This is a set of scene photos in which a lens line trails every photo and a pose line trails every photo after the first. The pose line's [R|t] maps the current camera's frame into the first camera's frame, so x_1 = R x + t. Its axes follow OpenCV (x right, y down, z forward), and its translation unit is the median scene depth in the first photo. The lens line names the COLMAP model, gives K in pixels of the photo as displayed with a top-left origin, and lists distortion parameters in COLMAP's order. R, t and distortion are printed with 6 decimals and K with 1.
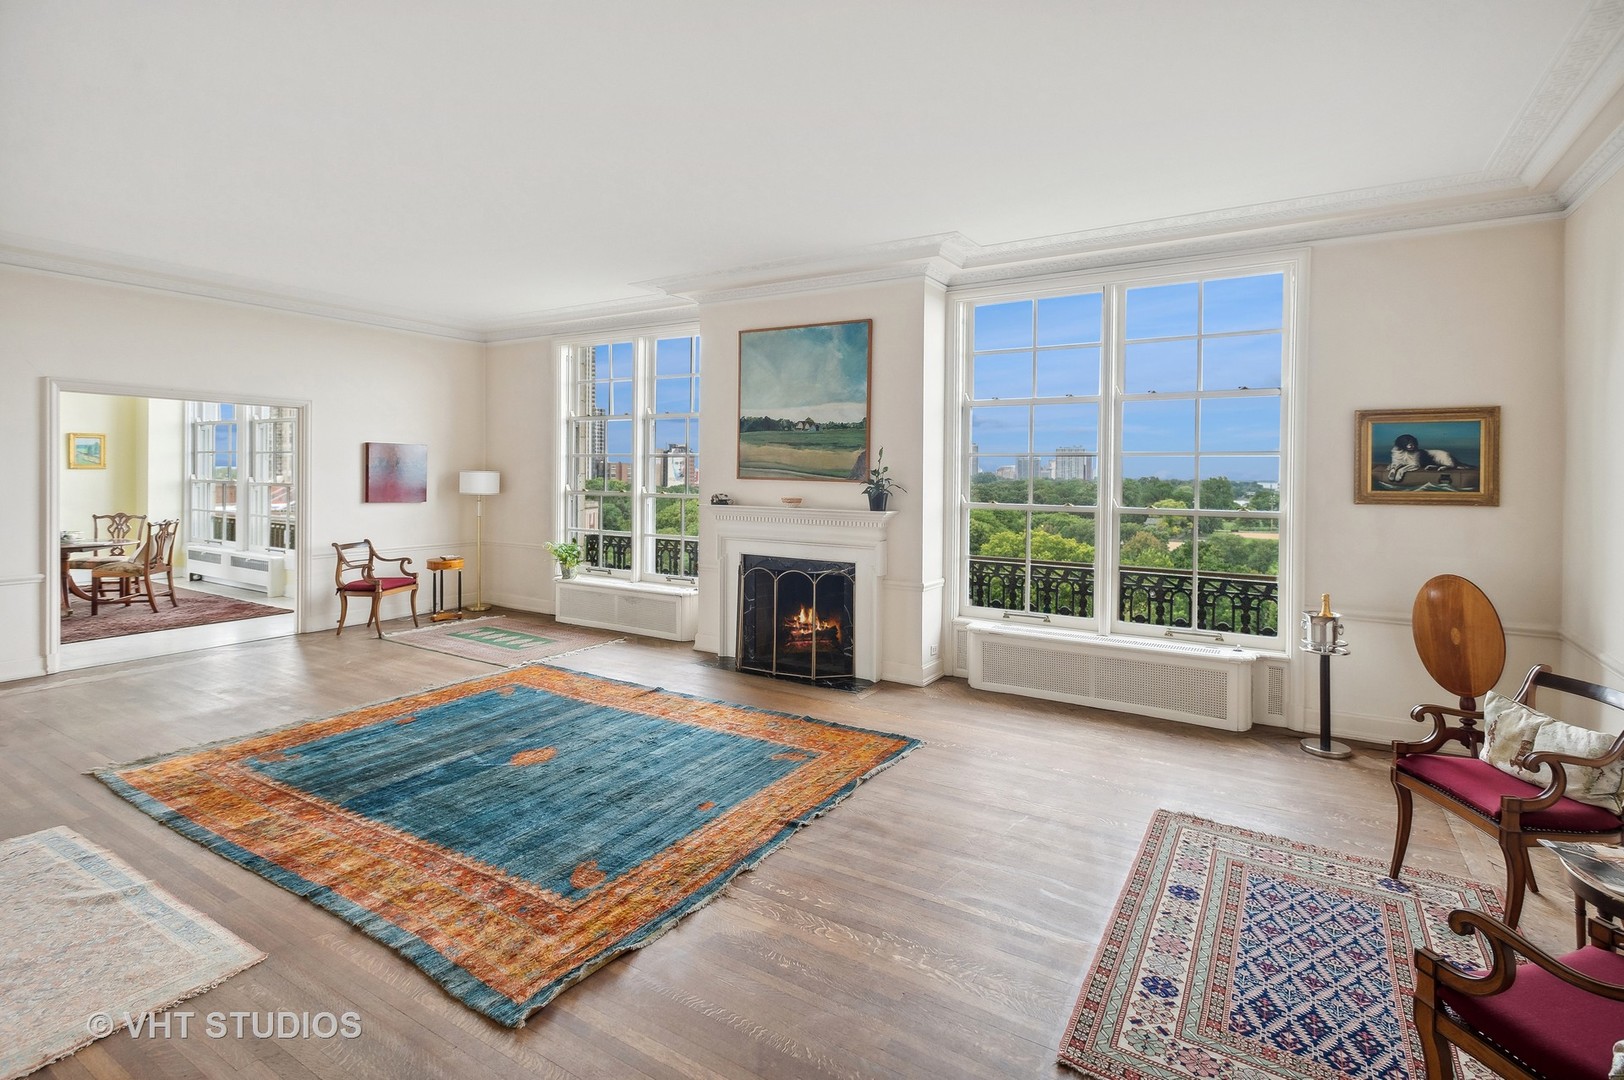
lens RADIAL K [[773.5, 0, 830.0], [0, 773.5, 475.8], [0, 0, 1]] dist [0.003076, 0.000188]
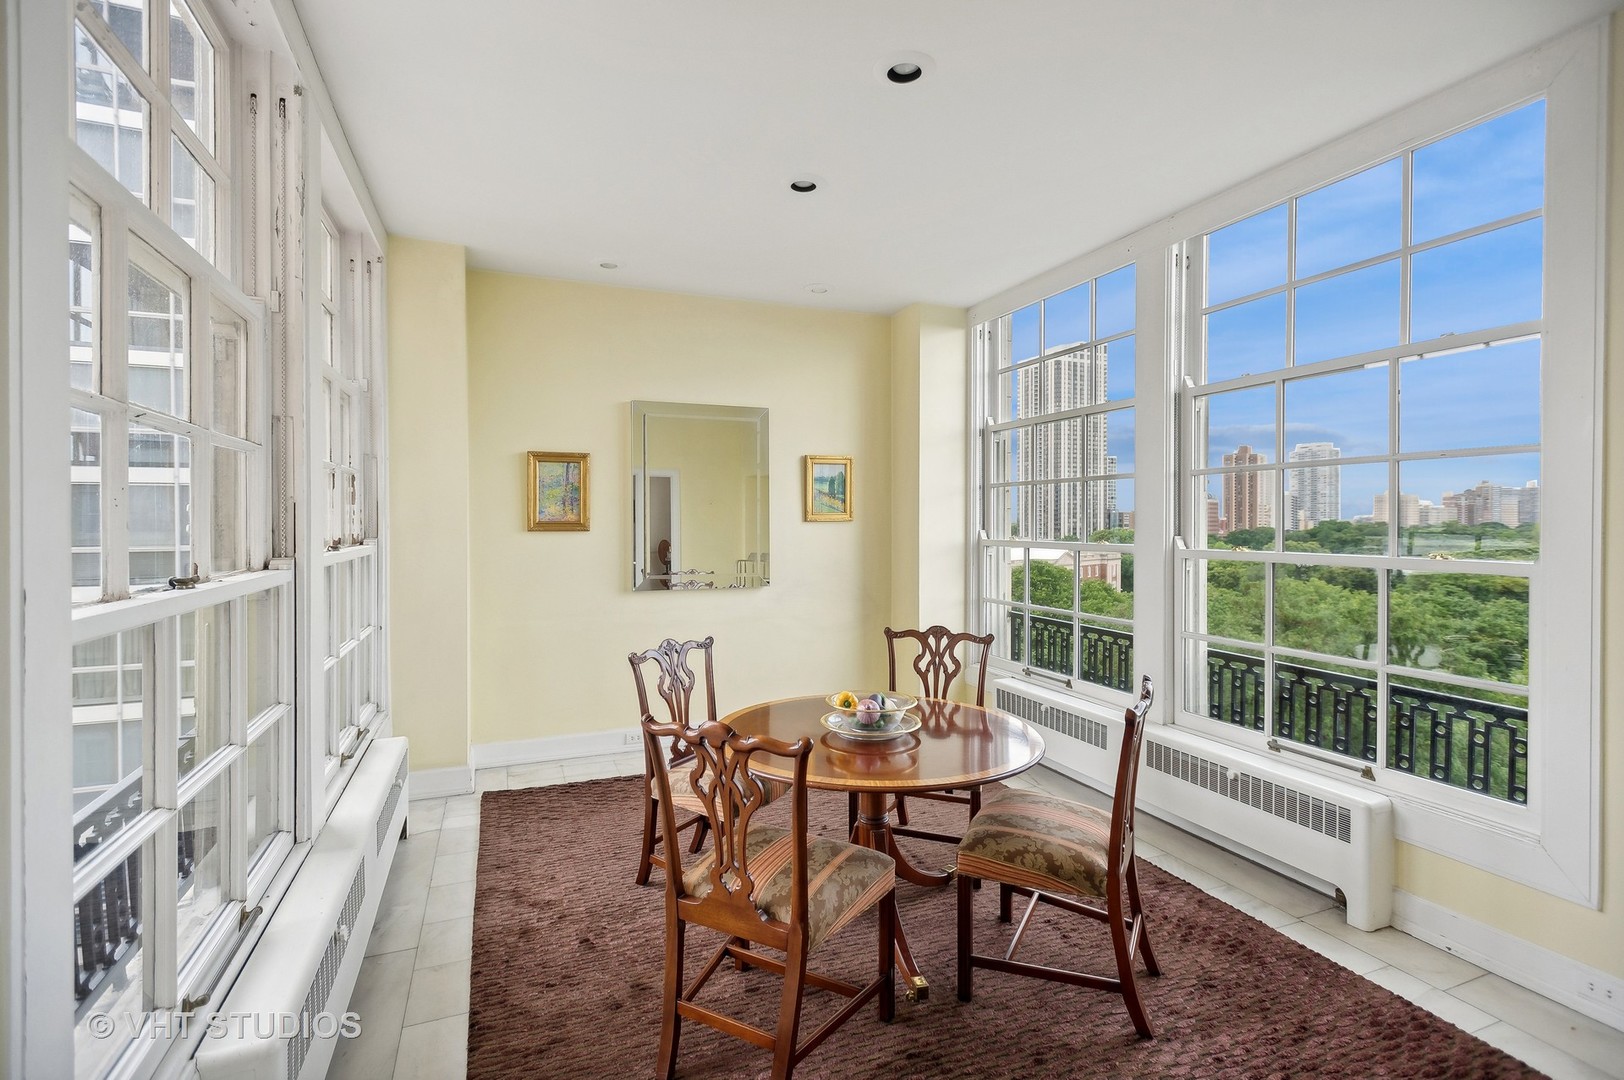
lens RADIAL K [[773.5, 0, 816.7], [0, 773.5, 536.6], [0, 0, 1]] dist [0.003076, 0.000188]
pose [[0.796913, -0.000492, -0.604094, -1.187014], [0.008230, 0.999916, 0.010043, -0.007162], [0.604038, -0.012975, 0.796850, 1.047833]]
